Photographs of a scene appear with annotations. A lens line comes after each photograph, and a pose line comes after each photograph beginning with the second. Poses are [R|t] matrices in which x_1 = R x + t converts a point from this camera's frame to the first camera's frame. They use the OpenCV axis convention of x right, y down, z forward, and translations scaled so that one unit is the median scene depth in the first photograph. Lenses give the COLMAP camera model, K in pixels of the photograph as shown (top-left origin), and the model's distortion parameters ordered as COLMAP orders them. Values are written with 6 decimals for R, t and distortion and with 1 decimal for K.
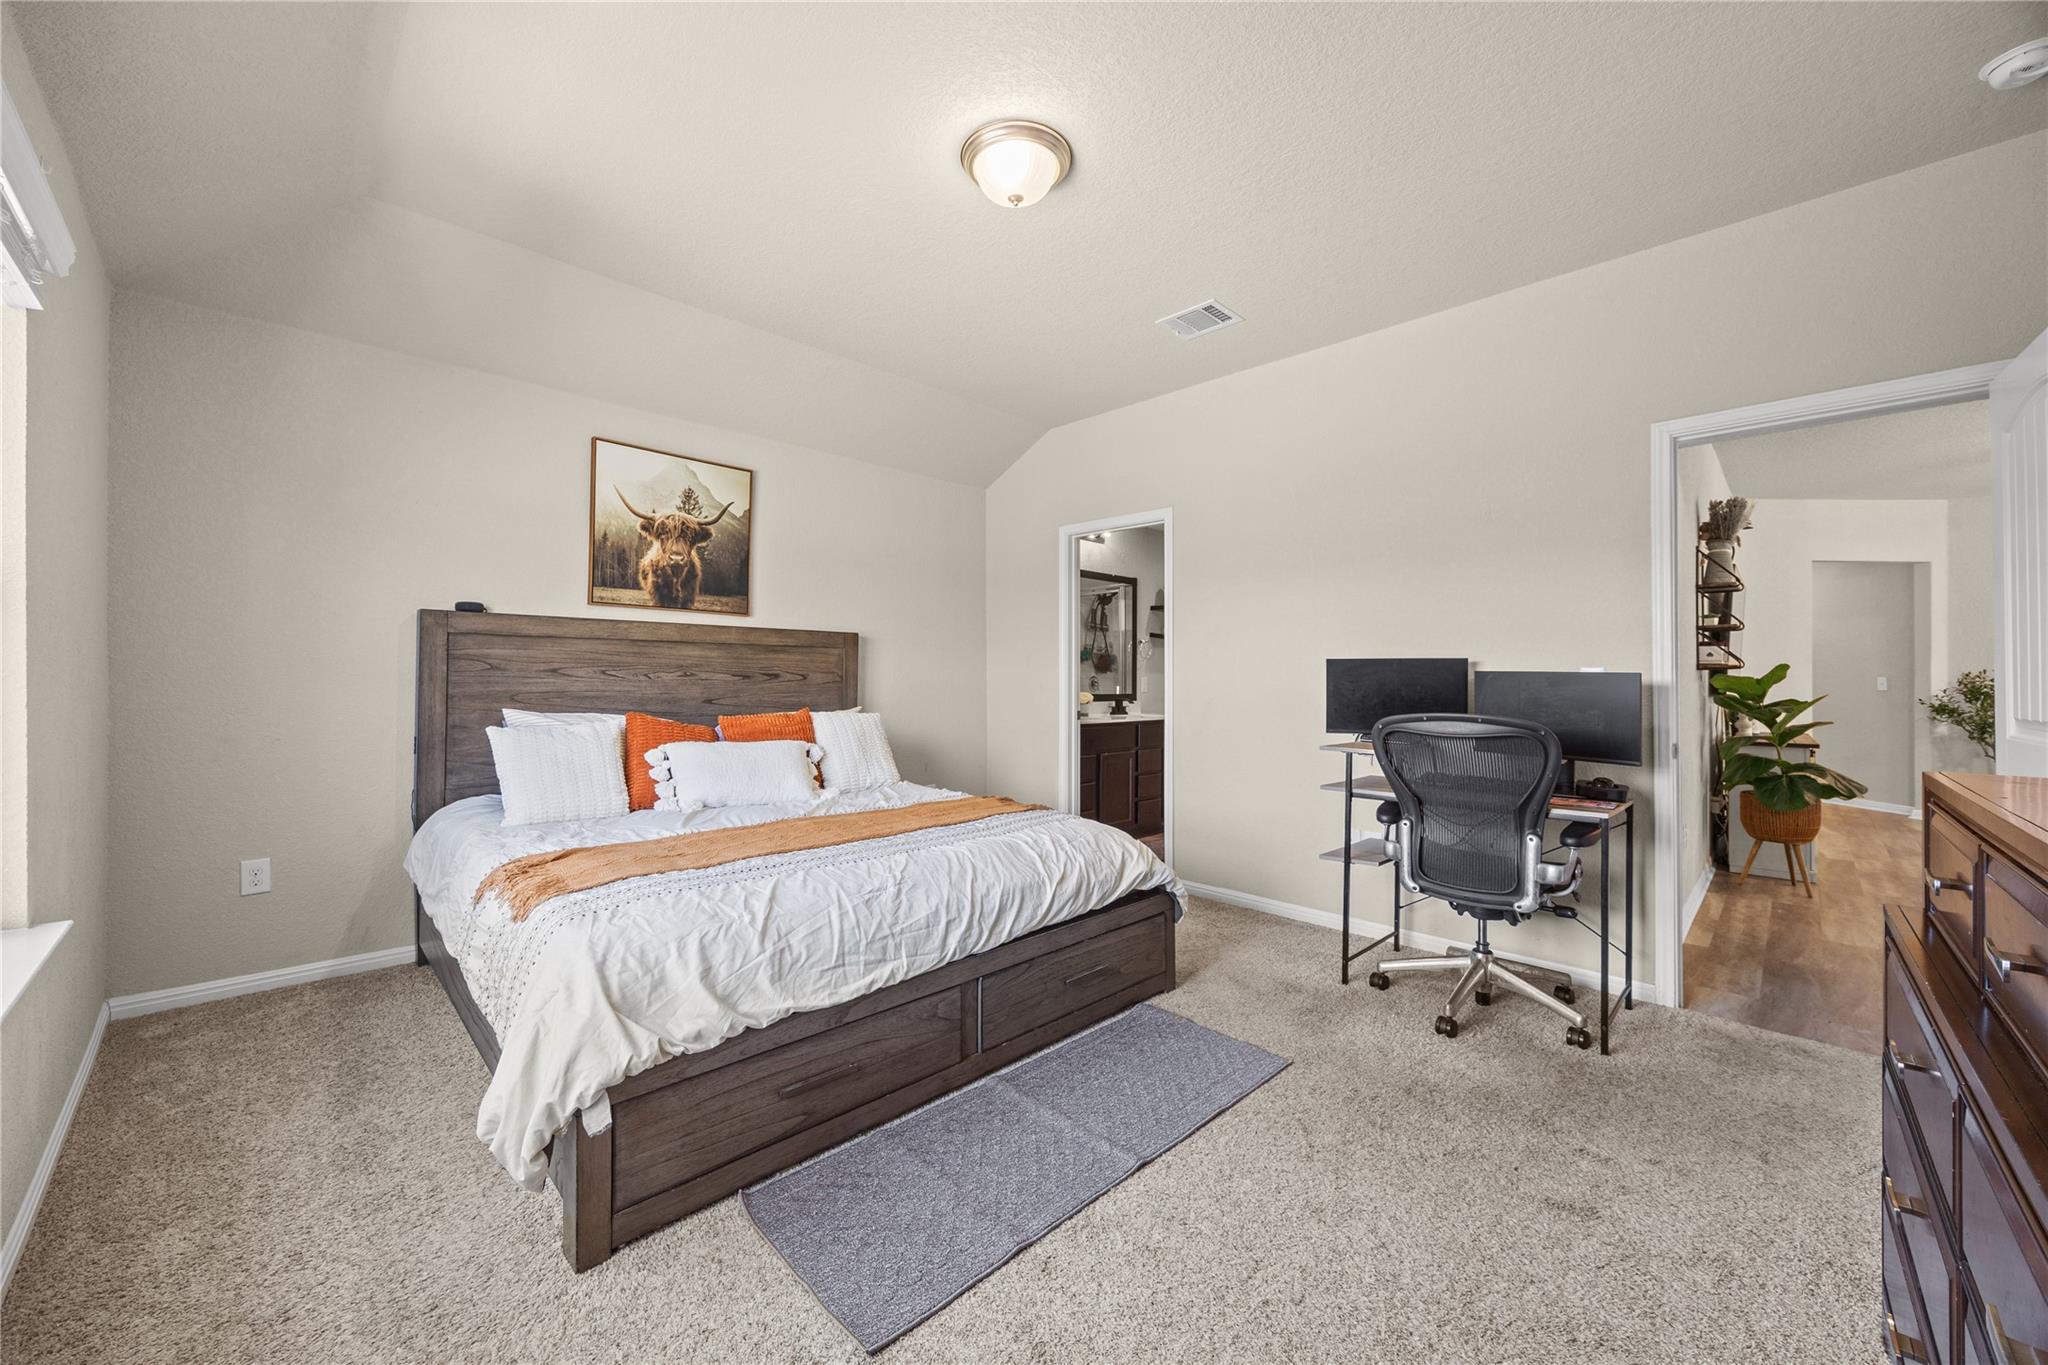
lens RADIAL K [[778.1, 0, 1020.2], [0, 778.1, 674.3], [0, 0, 1]] dist [-0.004003, 0.000880]
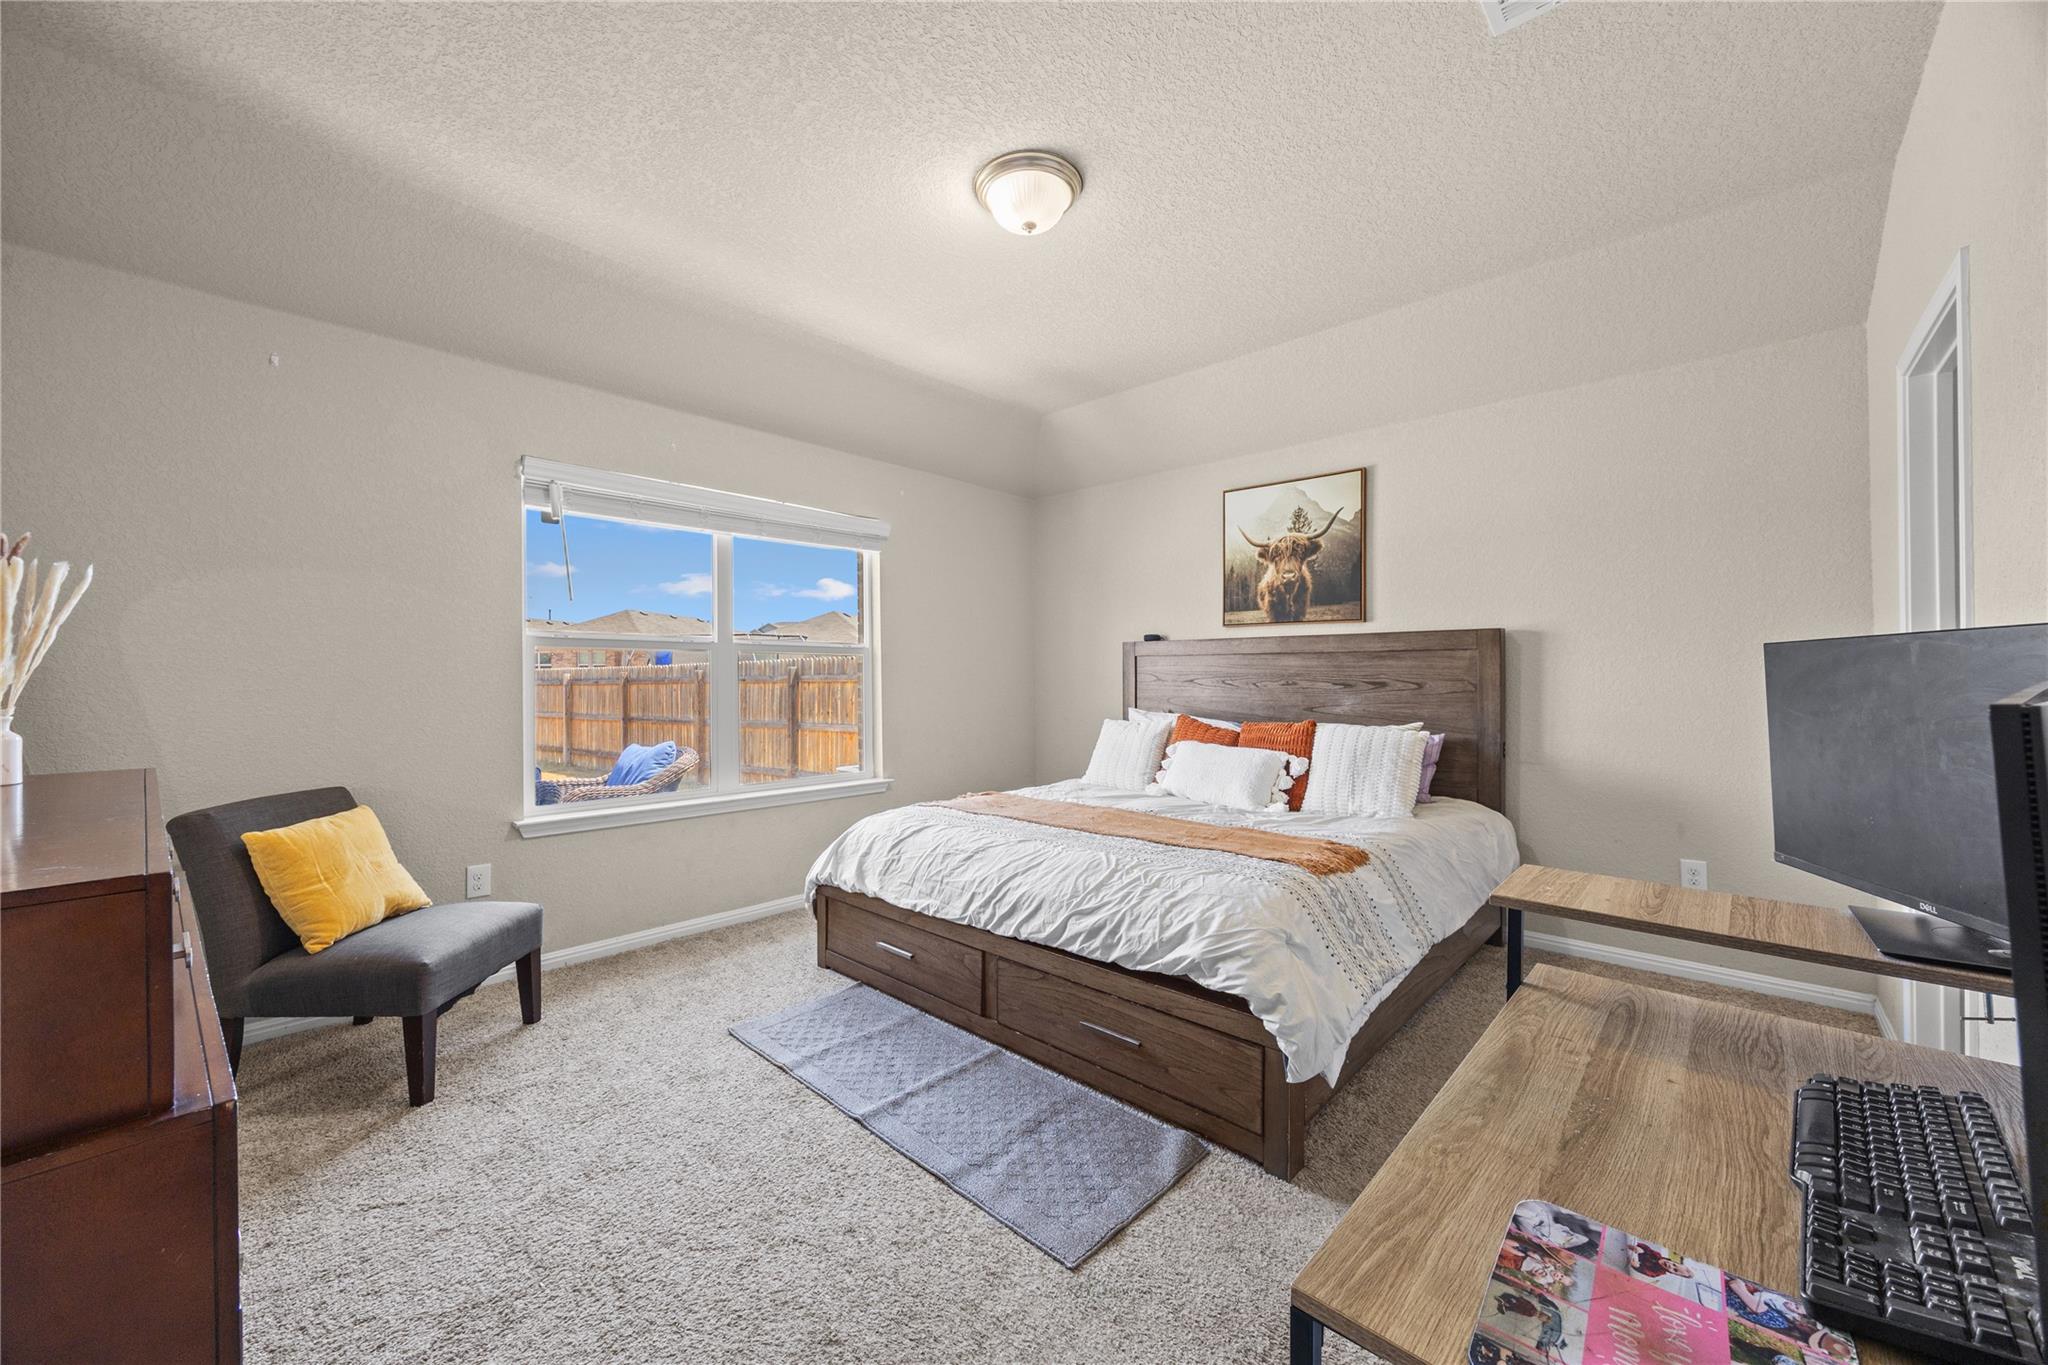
lens RADIAL K [[778.1, 0, 1014.5], [0, 778.1, 681.4], [0, 0, 1]] dist [-0.004003, 0.000880]
pose [[0.042391, -0.001982, -0.999099, 0.635667], [0.004910, 0.999986, -0.001775, -0.002378], [0.999089, -0.004830, 0.042400, 0.581836]]
